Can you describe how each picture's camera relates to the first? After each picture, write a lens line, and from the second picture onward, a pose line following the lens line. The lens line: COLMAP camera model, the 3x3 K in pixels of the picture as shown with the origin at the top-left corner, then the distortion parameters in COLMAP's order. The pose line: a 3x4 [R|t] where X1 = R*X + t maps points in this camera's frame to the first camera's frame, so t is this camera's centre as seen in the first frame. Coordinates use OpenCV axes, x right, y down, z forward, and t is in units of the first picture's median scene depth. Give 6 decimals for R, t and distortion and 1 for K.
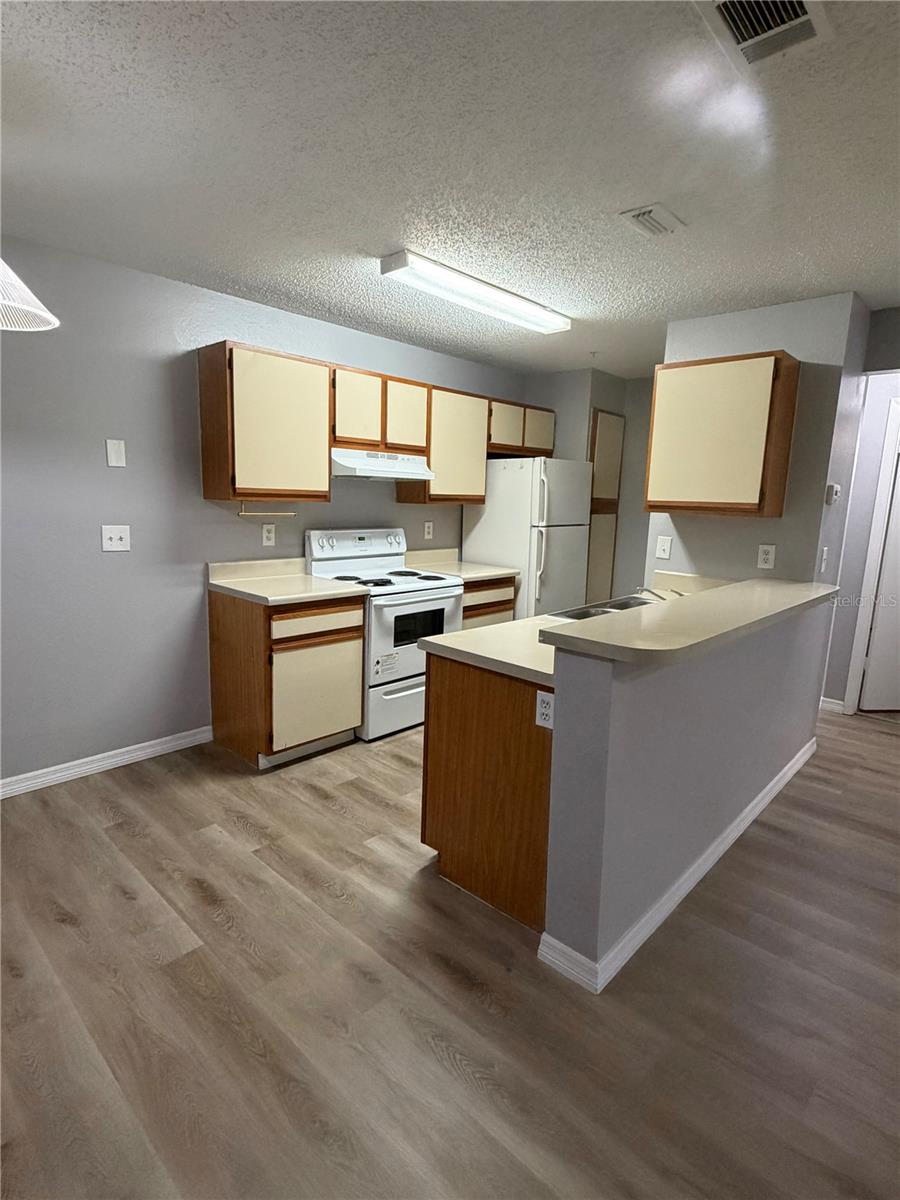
lens RADIAL K [[616.5, 0, 450.0], [0, 616.5, 600.0], [0, 0, 1]] dist [-0.002558, 0.000234]
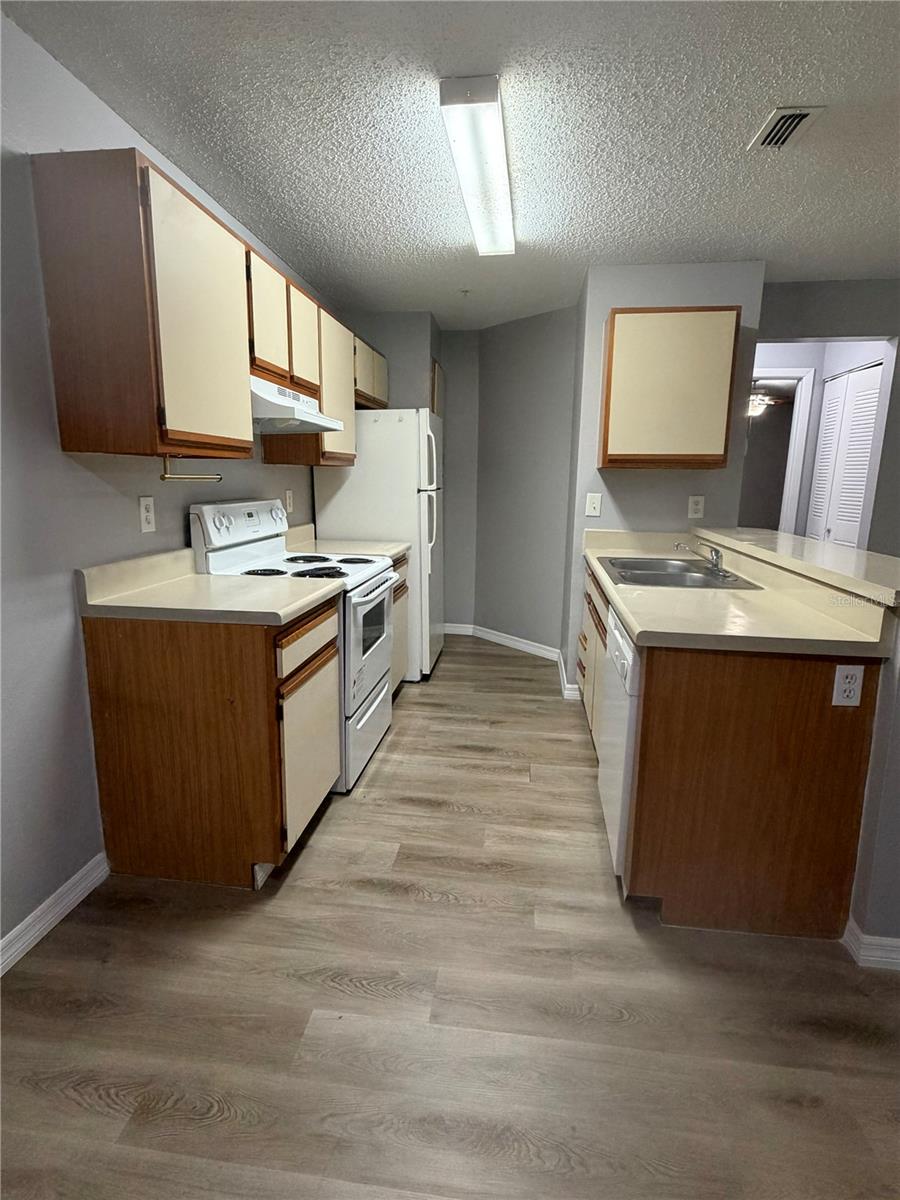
lens RADIAL K [[616.5, 0, 450.0], [0, 616.5, 600.0], [0, 0, 1]] dist [-0.002558, 0.000234]
pose [[0.812083, -0.134950, 0.567723, -0.429324], [0.112555, 0.990847, 0.074527, -0.036073], [-0.572584, 0.003378, 0.819839, 0.349577]]
